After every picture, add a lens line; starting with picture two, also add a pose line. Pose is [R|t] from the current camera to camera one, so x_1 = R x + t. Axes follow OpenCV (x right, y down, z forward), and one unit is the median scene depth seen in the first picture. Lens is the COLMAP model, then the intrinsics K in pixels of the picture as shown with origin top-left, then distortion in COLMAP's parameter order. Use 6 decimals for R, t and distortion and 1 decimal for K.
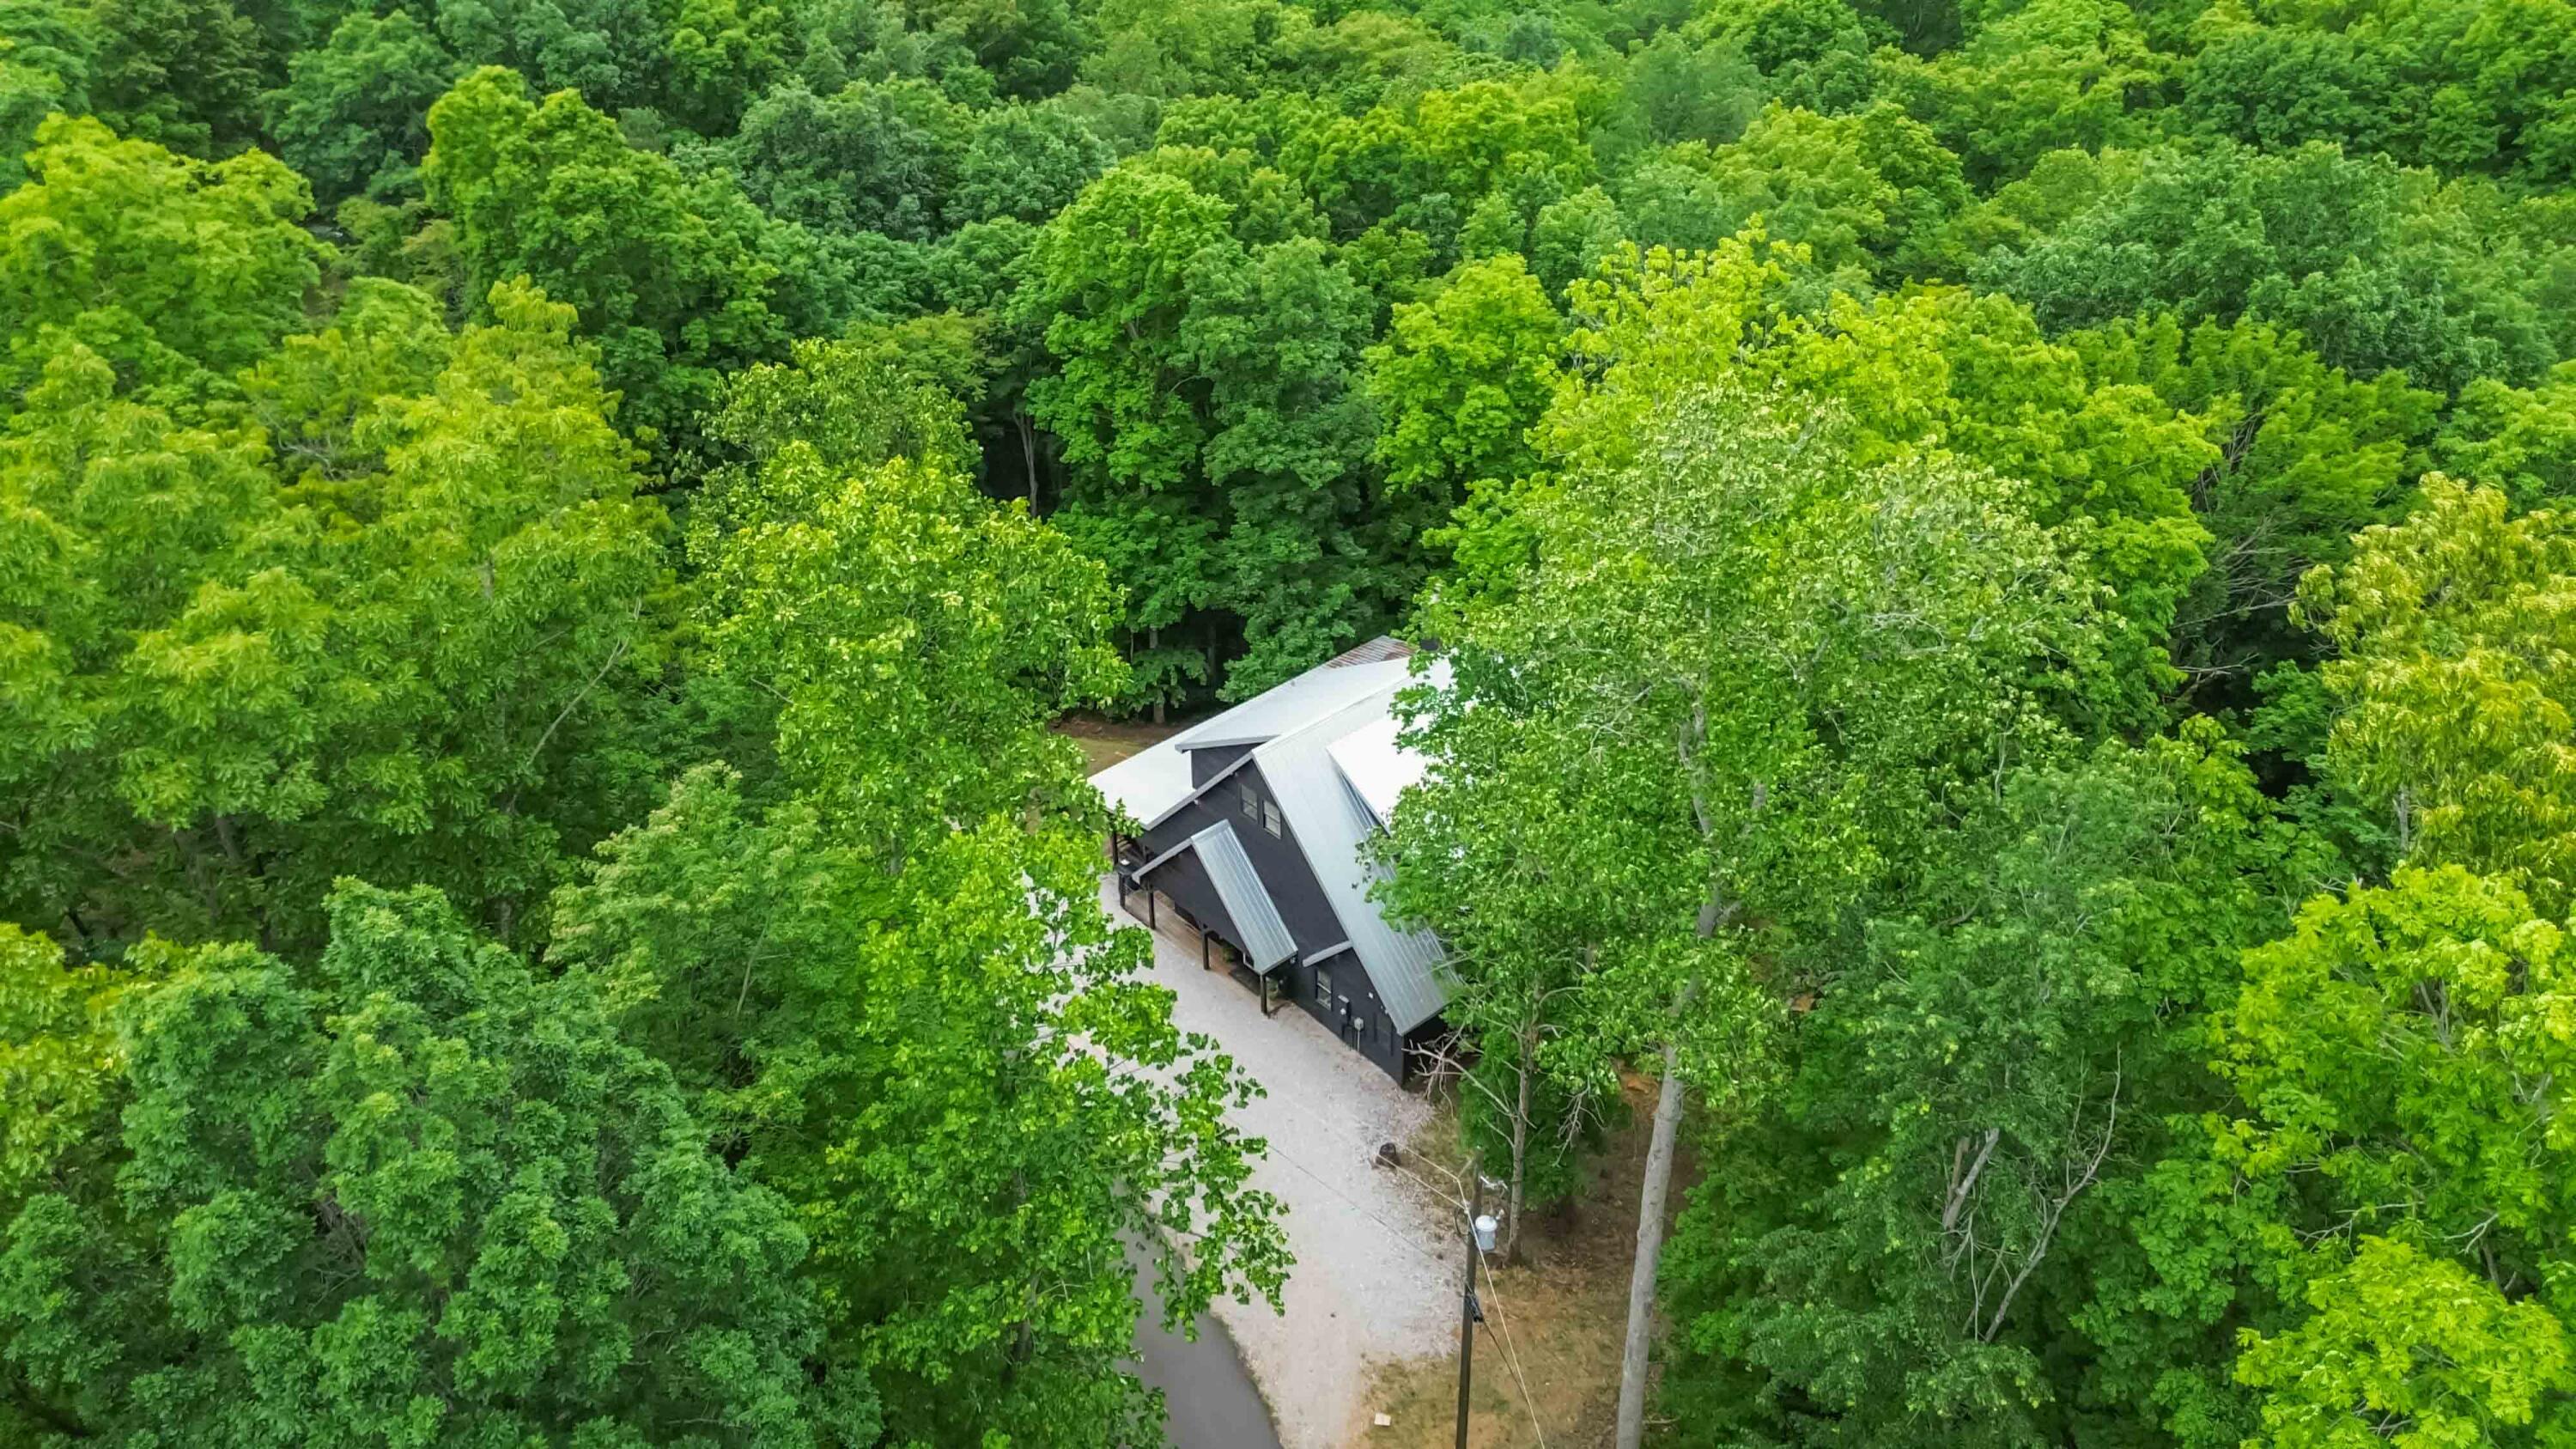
lens RADIAL K [[1878.3, 0, 1288.0], [0, 1878.3, 724.5], [0, 0, 1]] dist [0.102443, -0.080990]
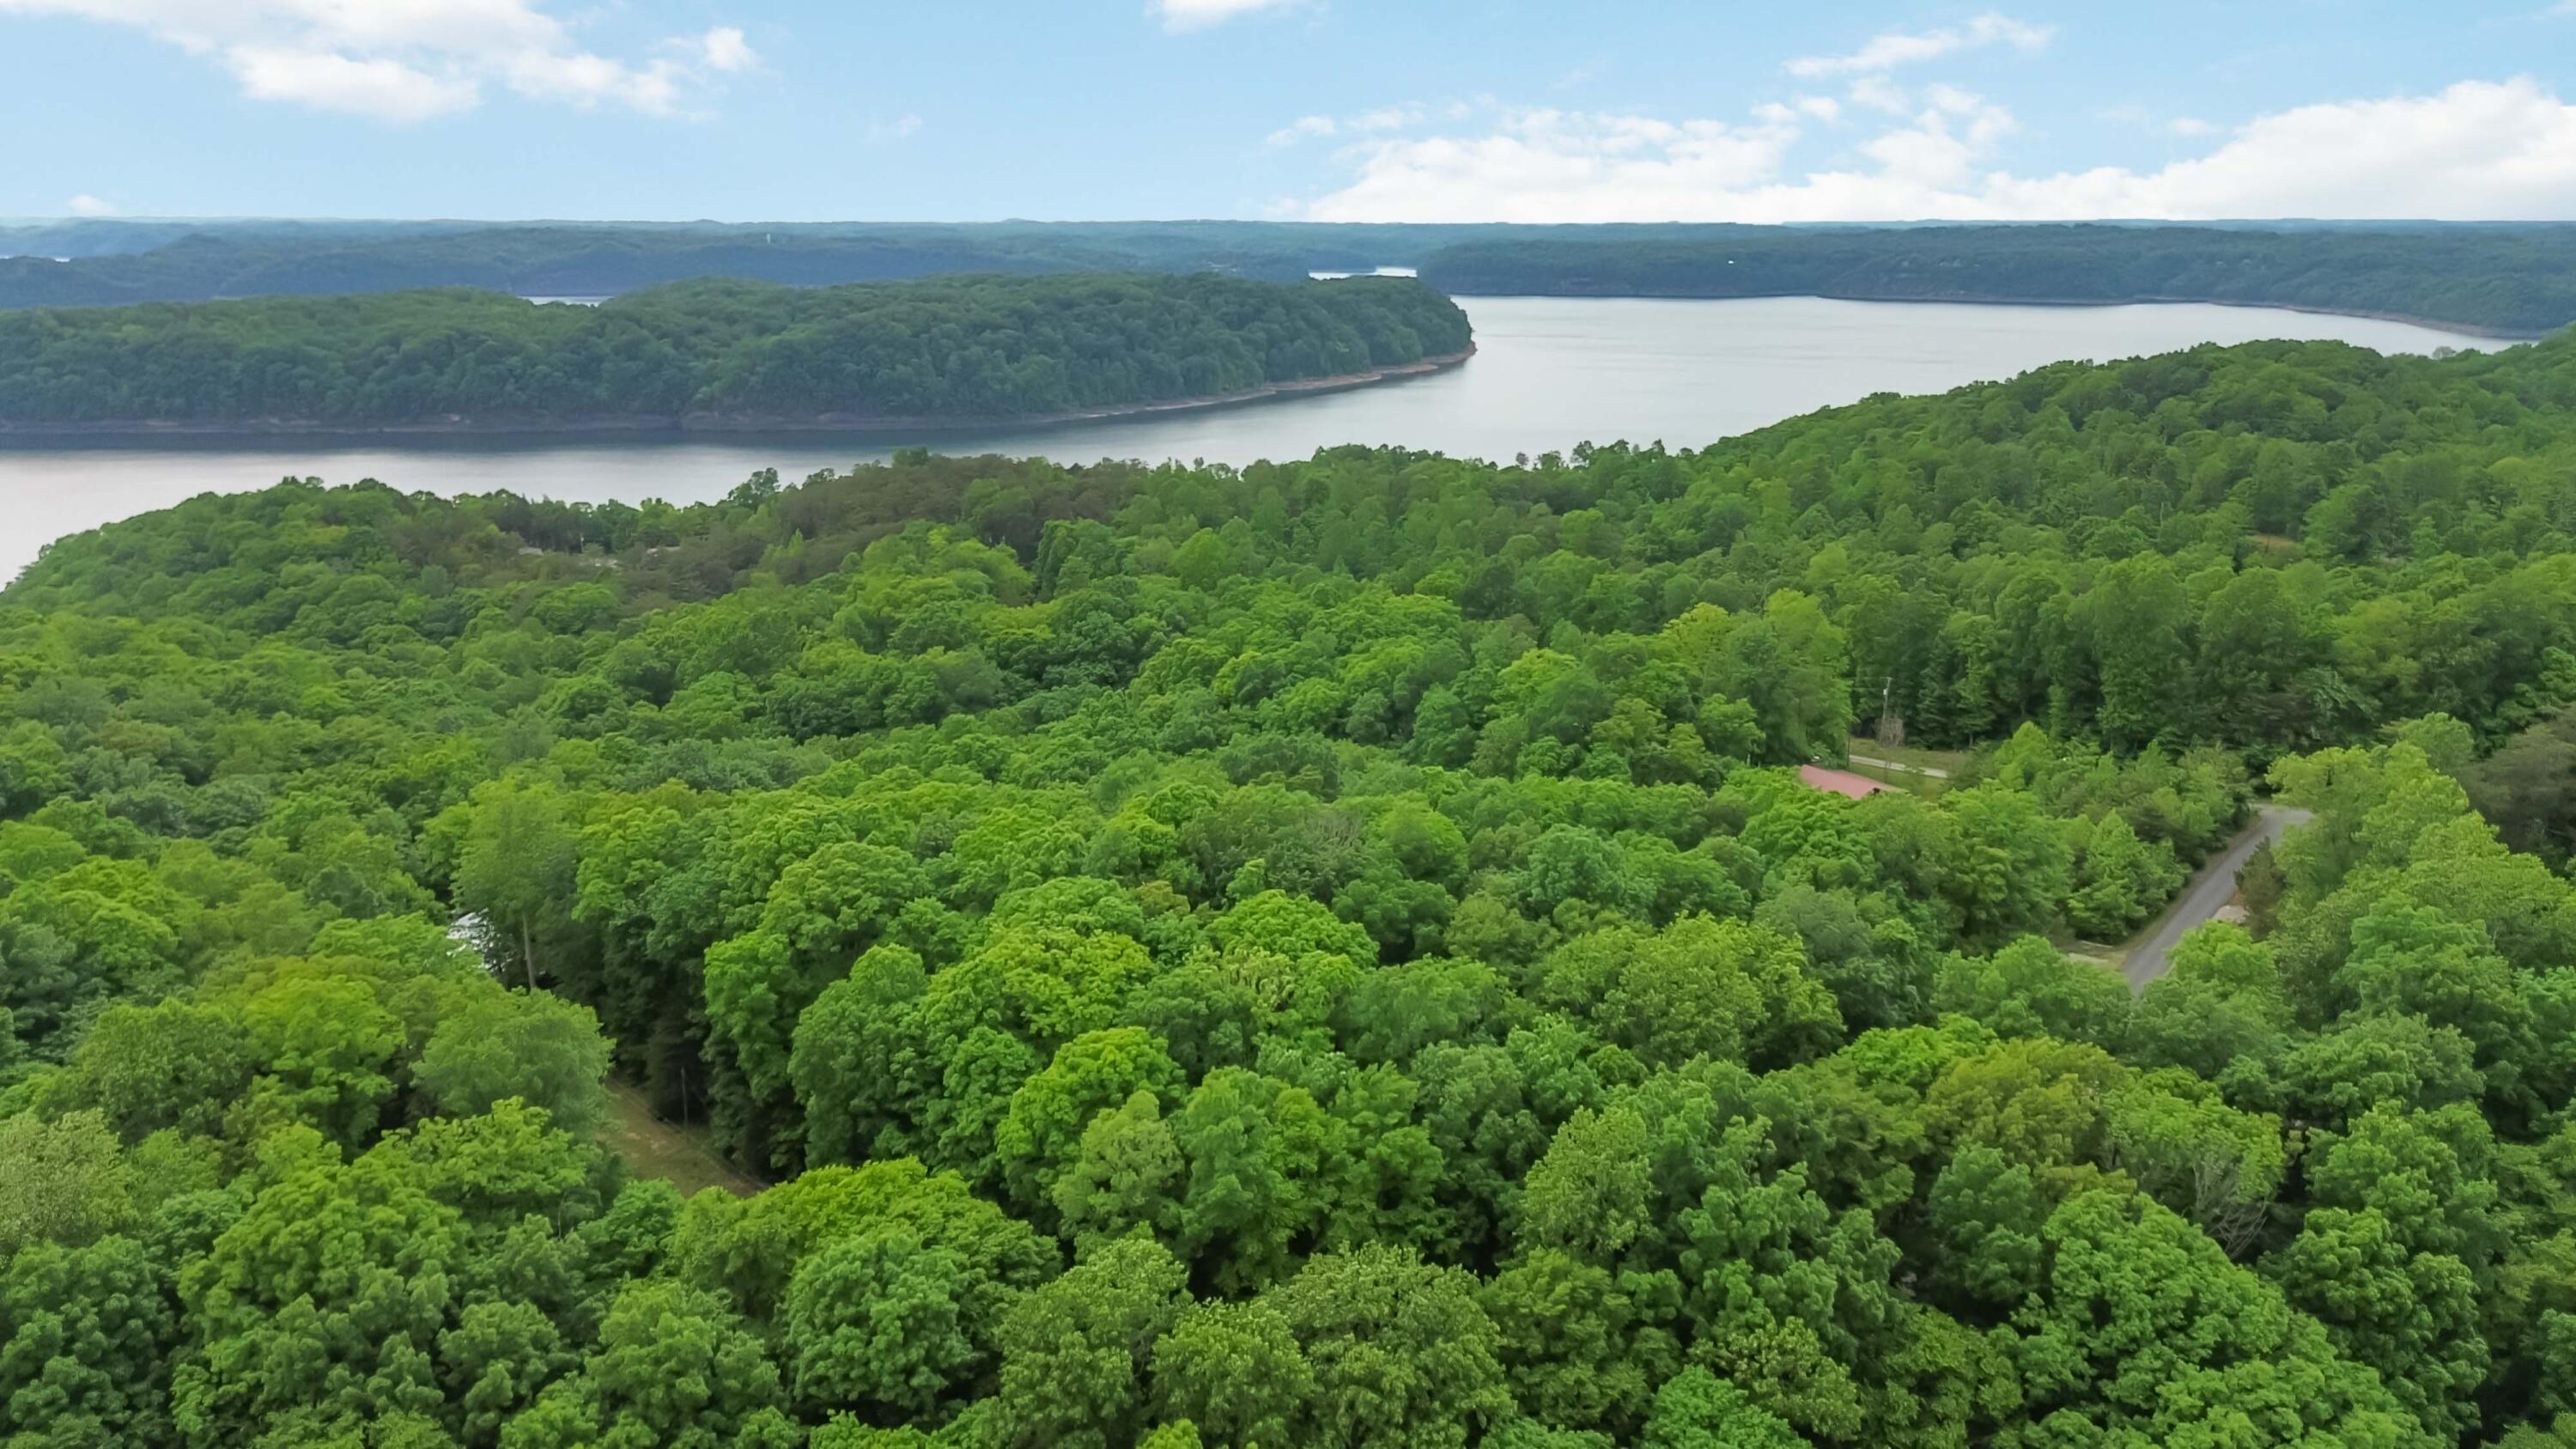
lens RADIAL K [[1878.3, 0, 1288.0], [0, 1878.3, 724.5], [0, 0, 1]] dist [0.102443, -0.080990]
pose [[0.848459, -0.137392, 0.511118, -0.174918], [0.284192, 0.932955, -0.220976, 0.394759], [-0.446490, 0.332745, 0.830619, -1.245723]]
